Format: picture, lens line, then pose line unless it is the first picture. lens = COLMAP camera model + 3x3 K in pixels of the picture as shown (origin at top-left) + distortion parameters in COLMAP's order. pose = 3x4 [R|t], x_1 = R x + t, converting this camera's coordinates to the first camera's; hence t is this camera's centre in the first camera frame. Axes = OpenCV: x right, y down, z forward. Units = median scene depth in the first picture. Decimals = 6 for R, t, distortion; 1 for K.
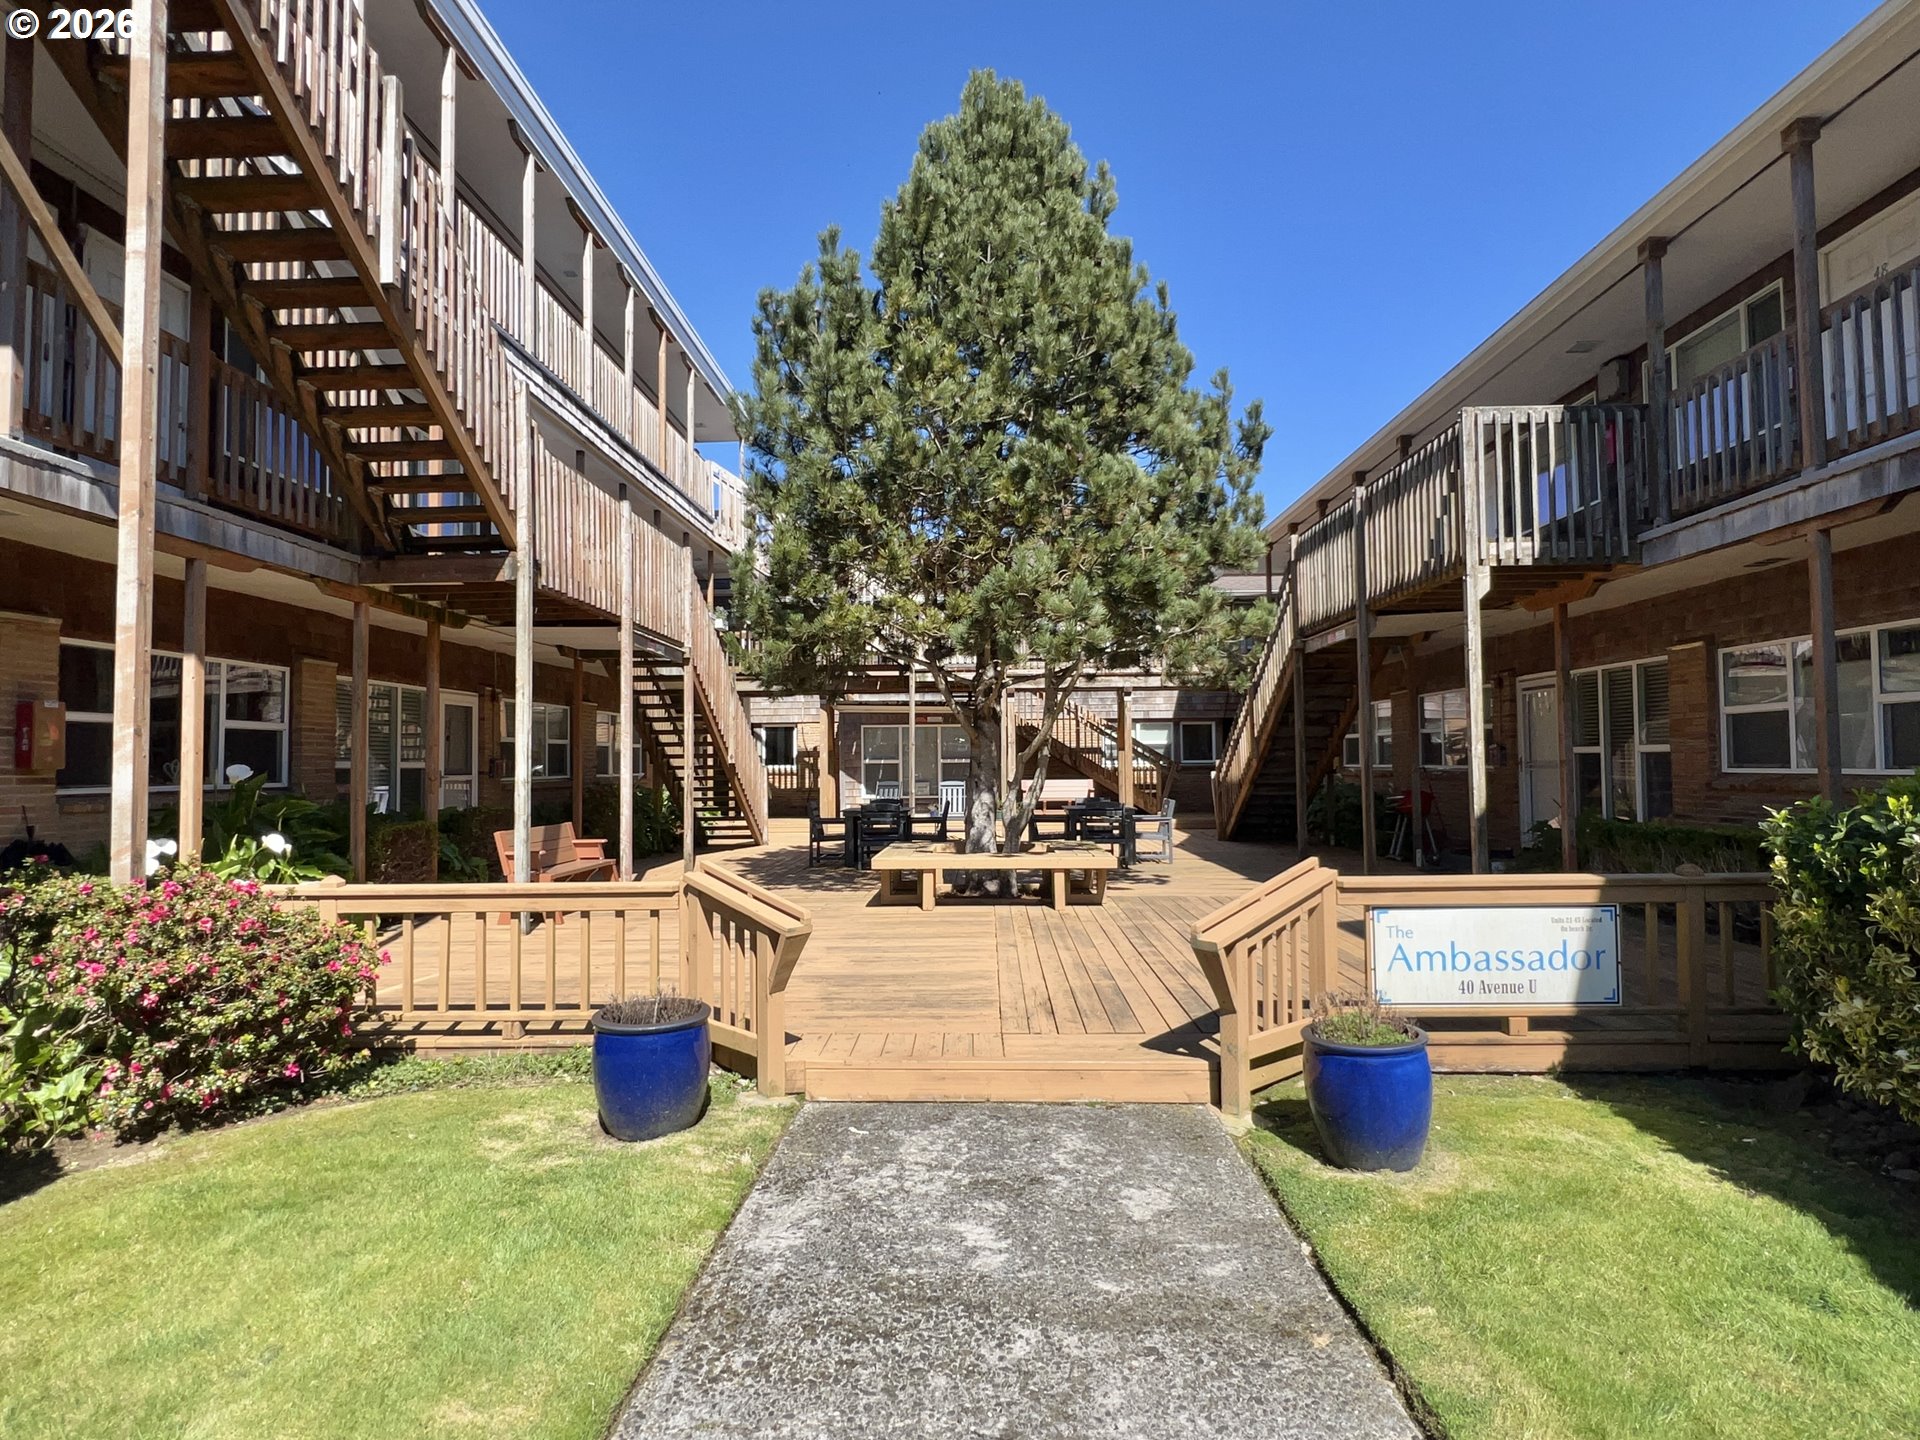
lens RADIAL K [[1026.1, 0, 959.6], [0, 1026.1, 715.1], [0, 0, 1]] dist [-0.004806, -0.001246]
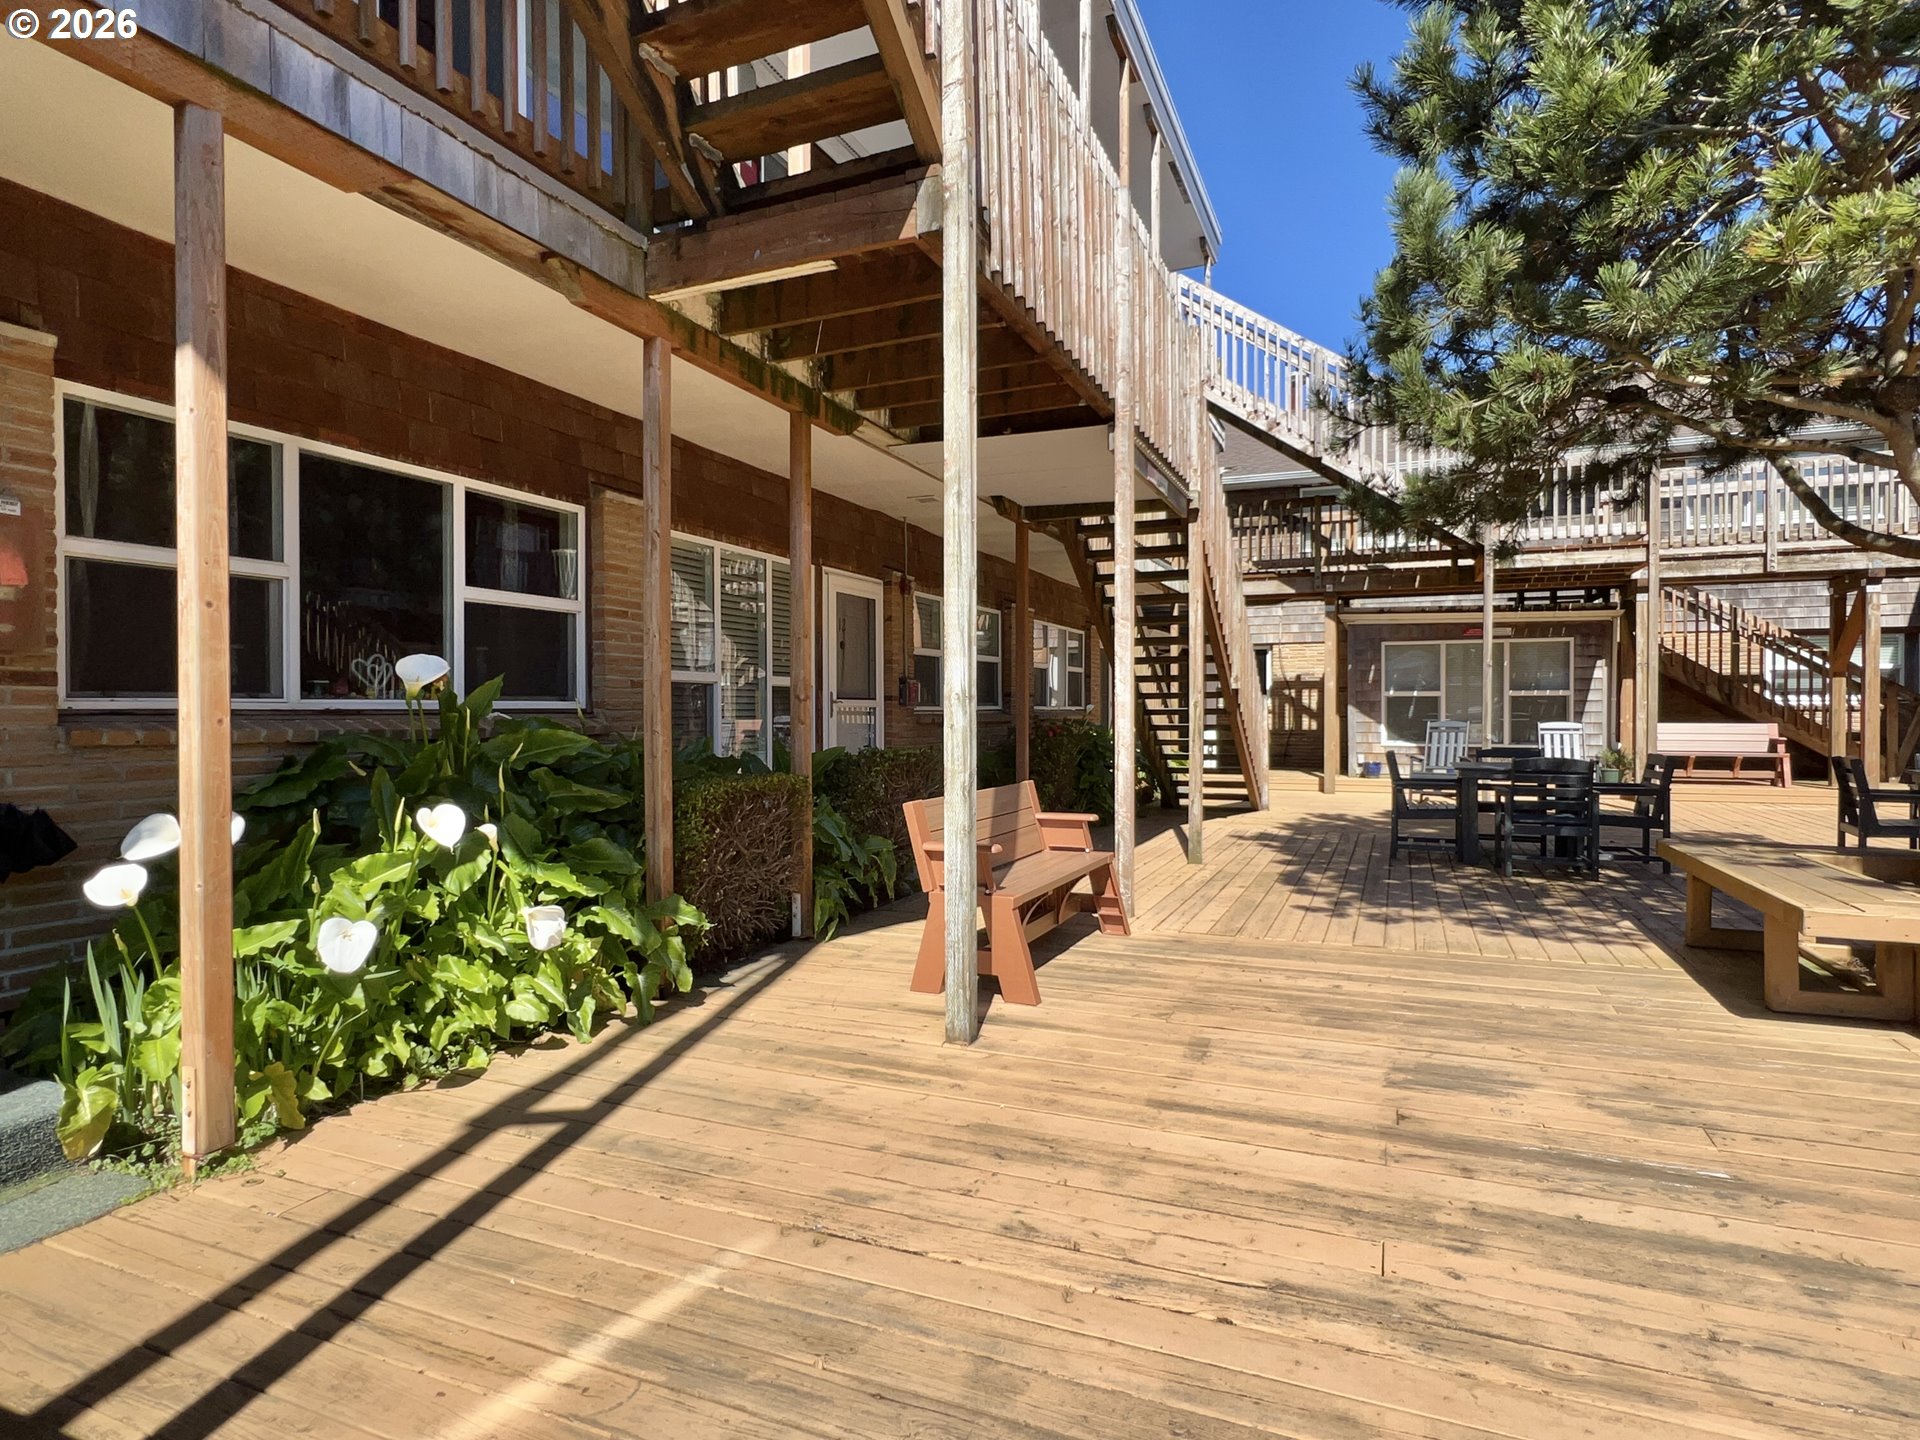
lens RADIAL K [[1036.6, 0, 962.2], [0, 1036.6, 712.3], [0, 0, 1]] dist [-0.000480, -0.000232]
pose [[0.930439, 0.010793, -0.366288, -0.206316], [0.008701, 0.998634, 0.051528, 0.038009], [0.366344, -0.051130, 0.929074, 0.461199]]
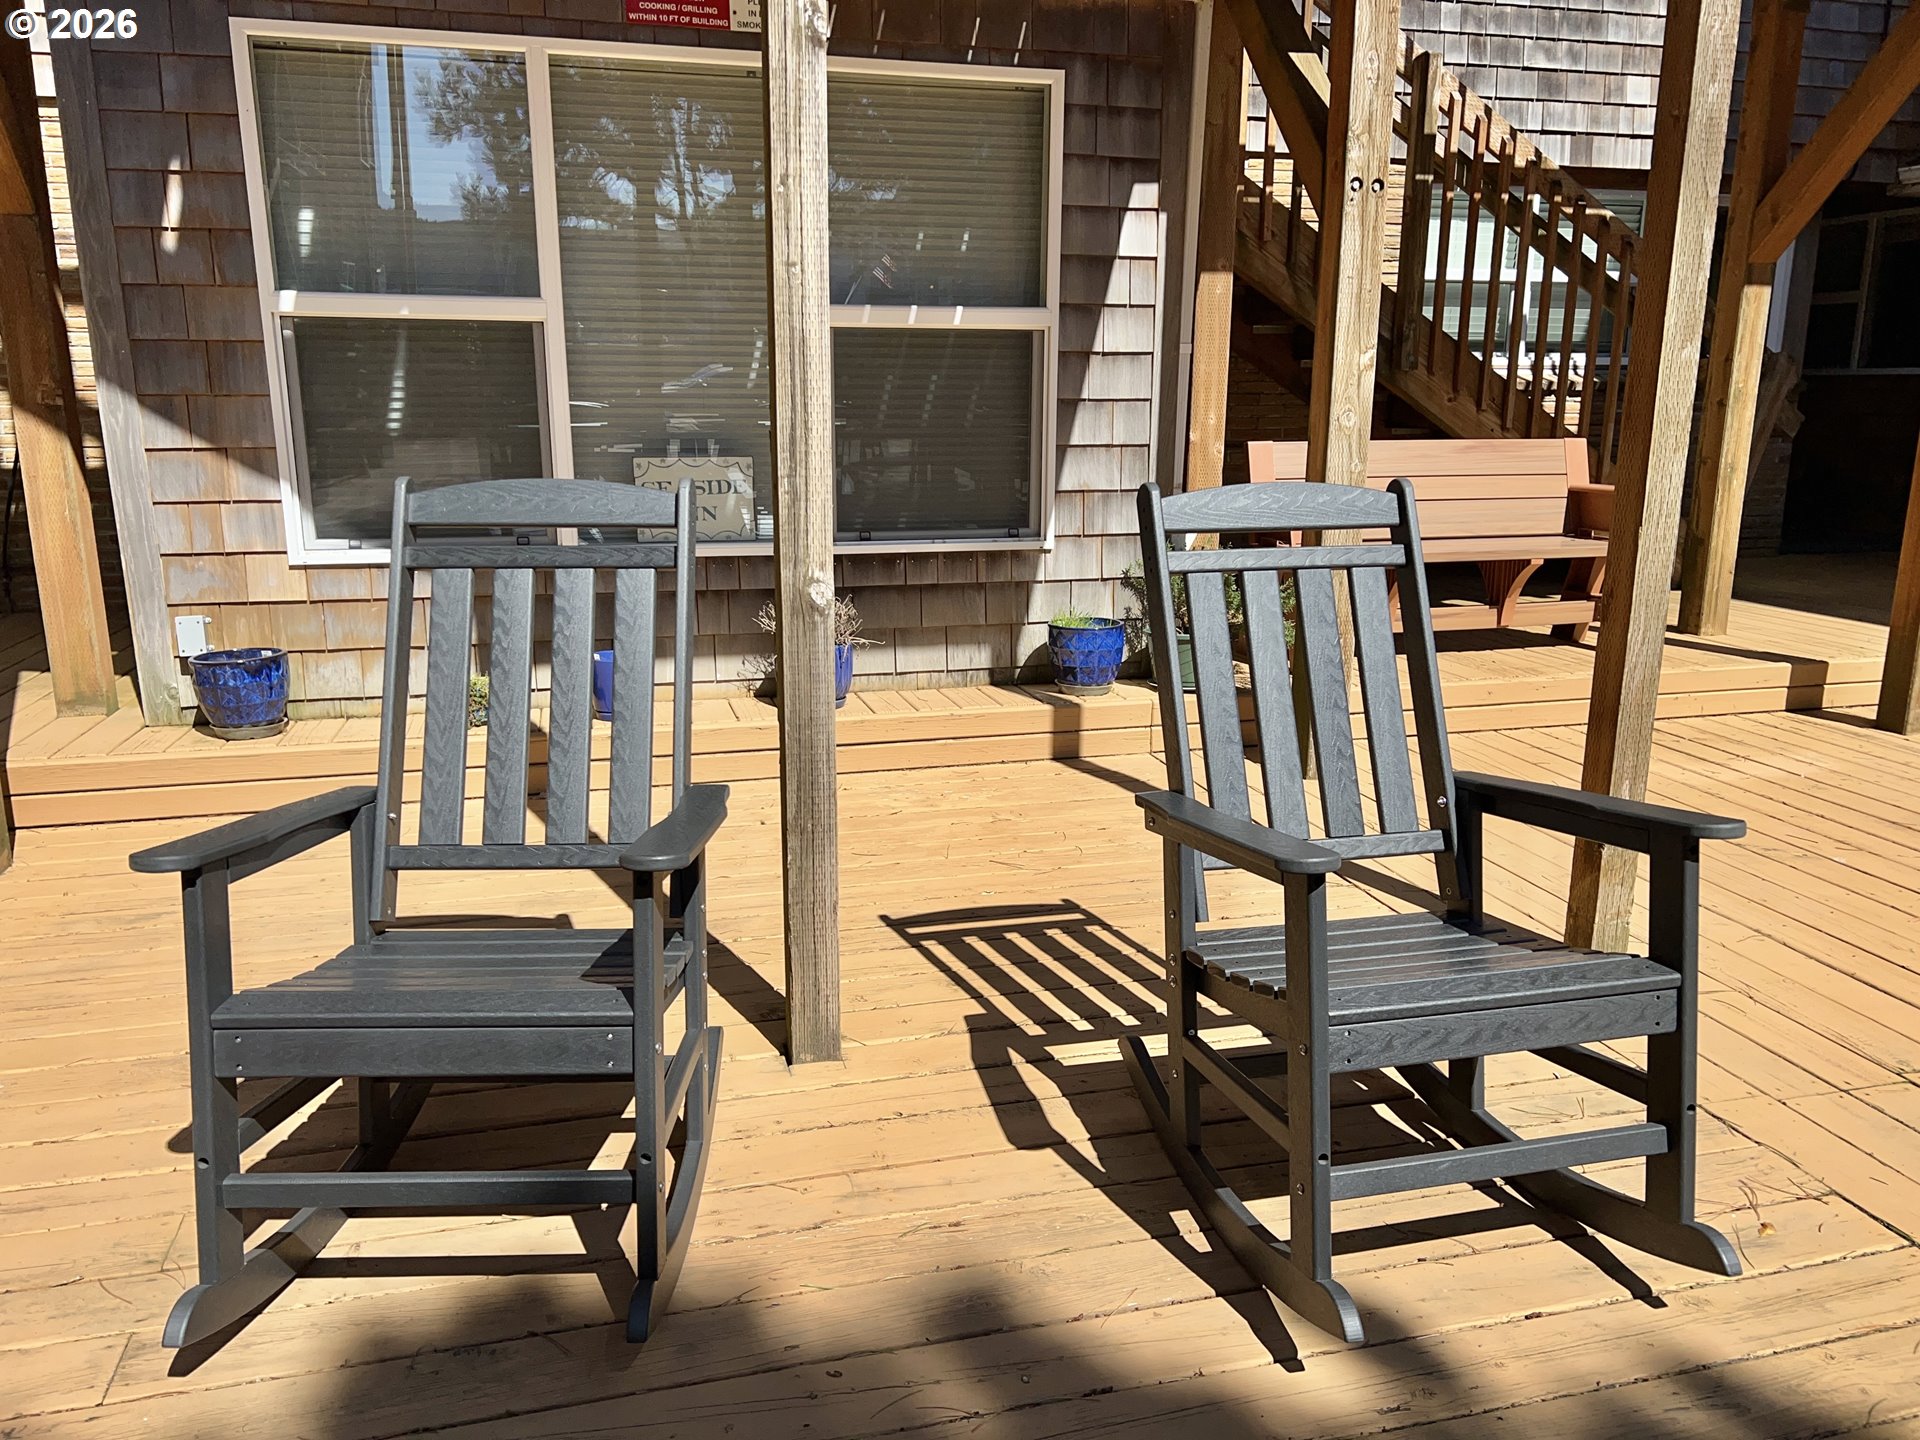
lens RADIAL K [[1422.8, 0, 958.5], [0, 1422.8, 735.4], [0, 0, 1]] dist [0.089650, -0.167776]
pose [[0.961080, -0.050993, 0.271522, -0.120688], [-0.024131, 0.963567, 0.266375, 0.096251], [-0.275213, -0.262559, 0.924835, 1.565606]]
